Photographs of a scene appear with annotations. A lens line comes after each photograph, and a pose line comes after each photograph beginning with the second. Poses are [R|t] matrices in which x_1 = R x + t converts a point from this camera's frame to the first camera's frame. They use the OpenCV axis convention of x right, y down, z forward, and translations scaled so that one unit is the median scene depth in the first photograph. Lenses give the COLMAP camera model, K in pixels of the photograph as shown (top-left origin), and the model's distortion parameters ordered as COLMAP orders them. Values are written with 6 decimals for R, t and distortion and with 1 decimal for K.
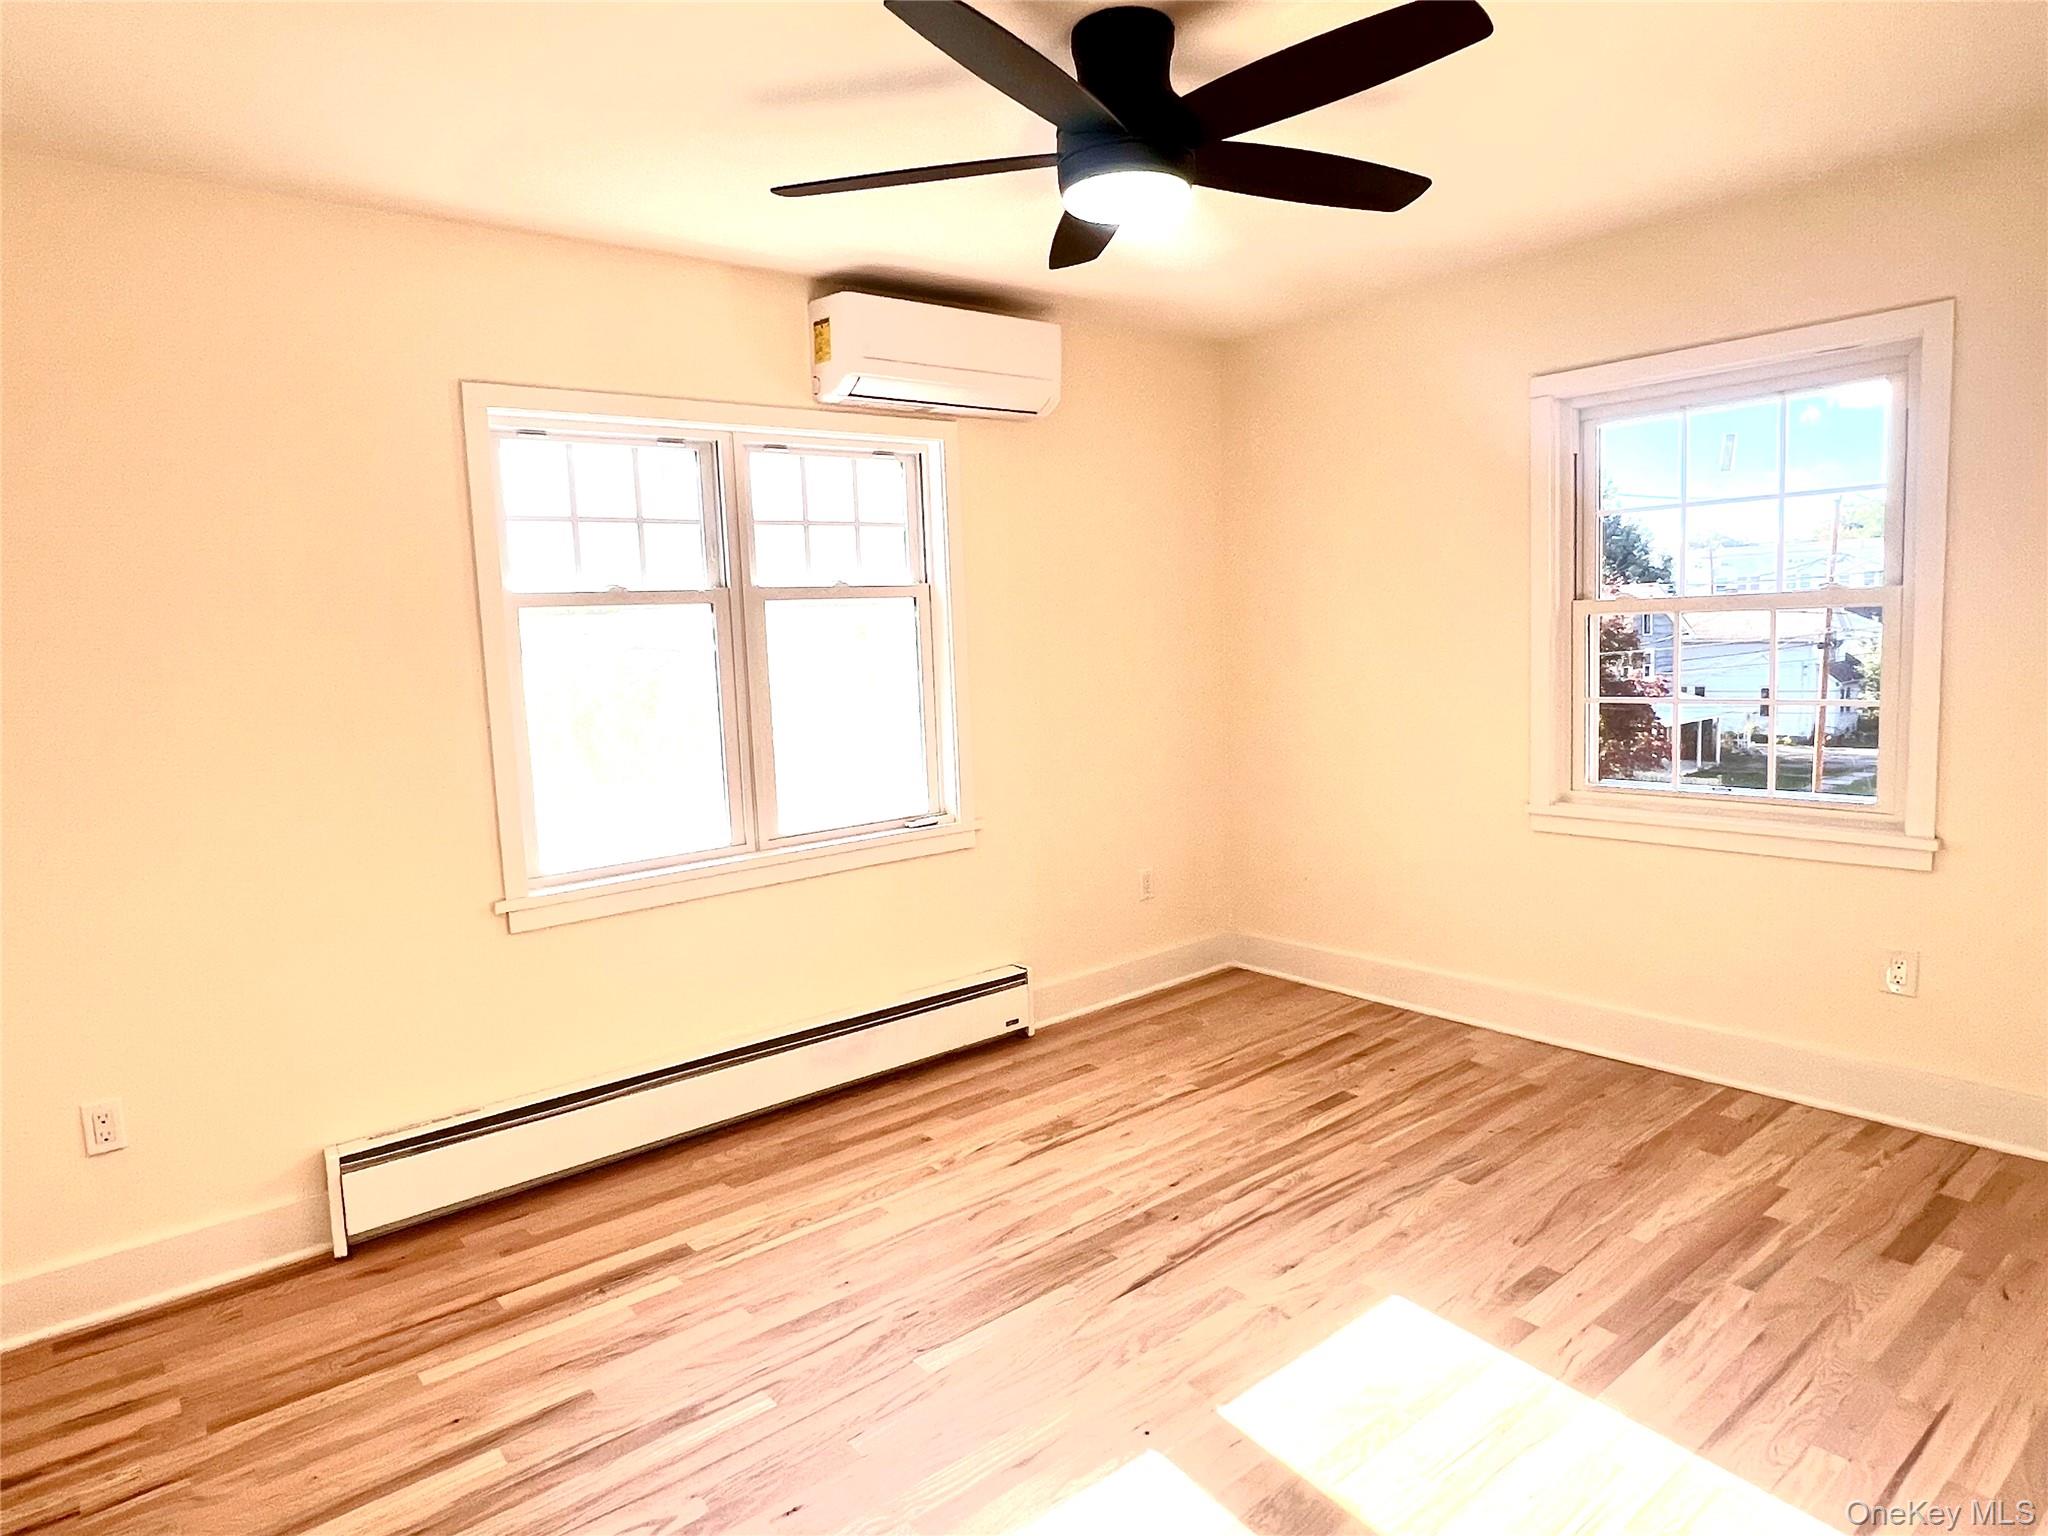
lens RADIAL K [[1202.4, 0, 1024.5], [0, 1202.4, 761.8], [0, 0, 1]] dist [-0.005898, 0.000362]
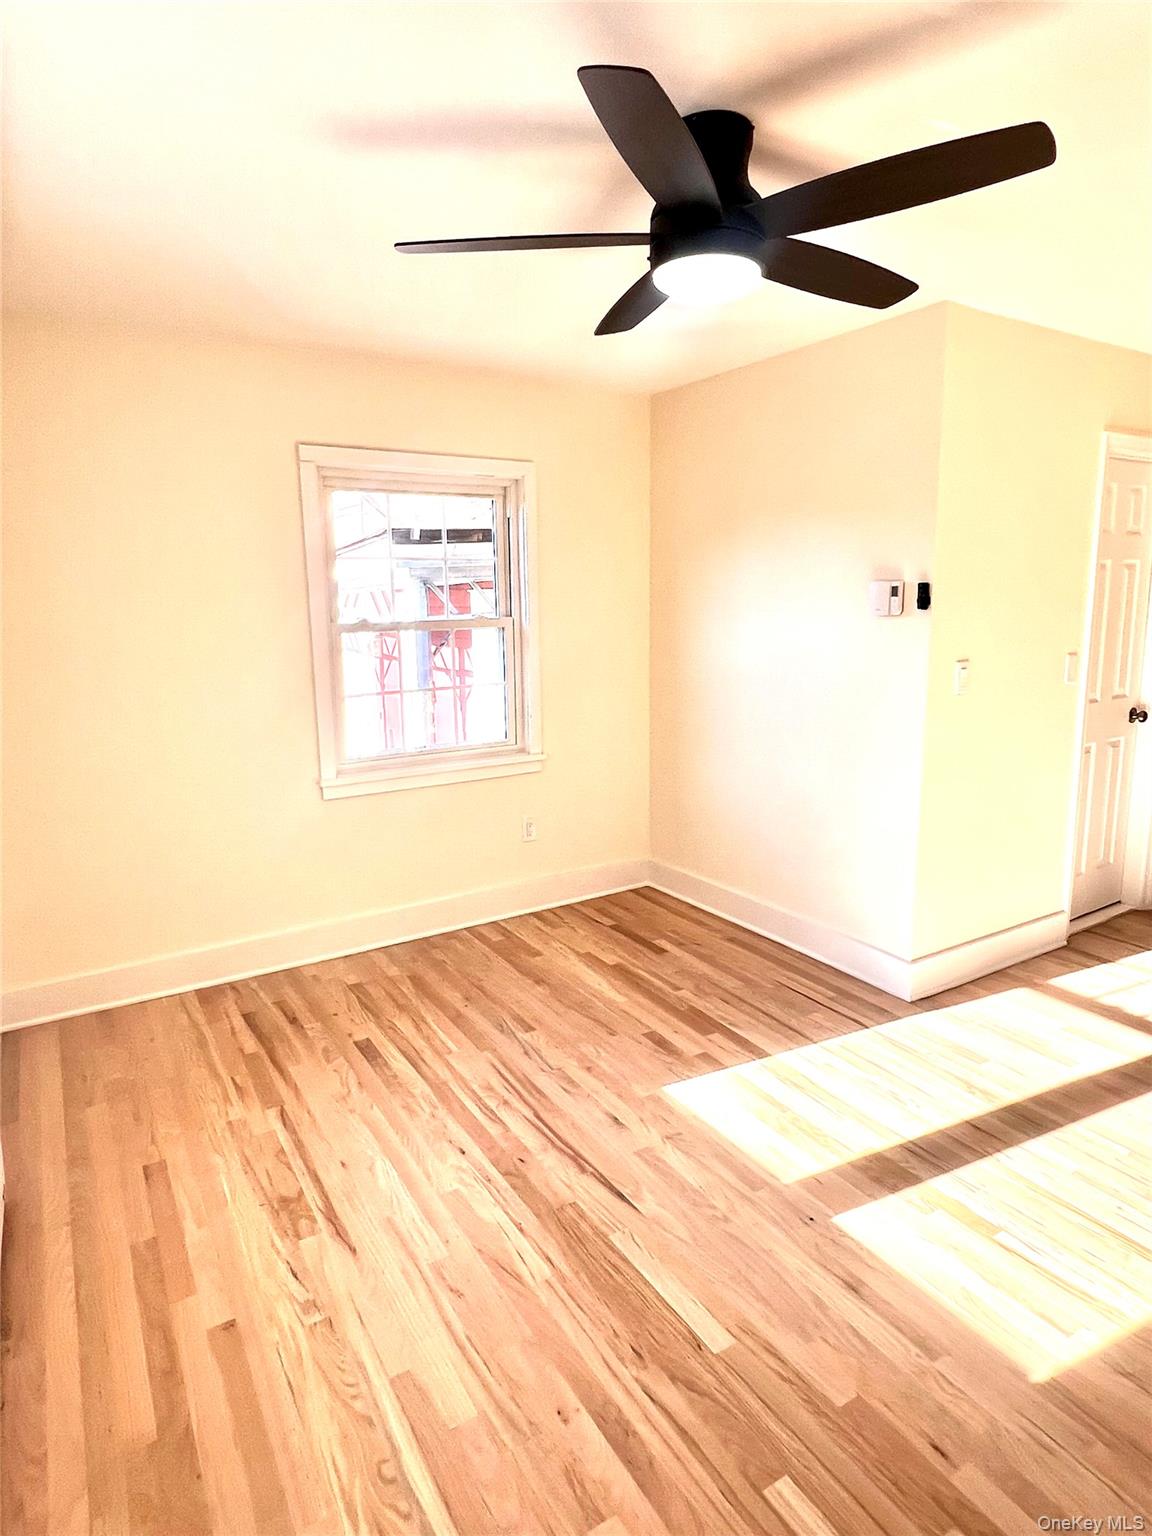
lens RADIAL K [[901.8, 0, 578.7], [0, 901.8, 766.9], [0, 0, 1]] dist [-0.005898, 0.000362]
pose [[0.140341, -0.140197, 0.980127, -0.560633], [0.124114, 0.984607, 0.123066, -0.073126], [-0.982293, 0.104376, 0.155581, 0.668594]]
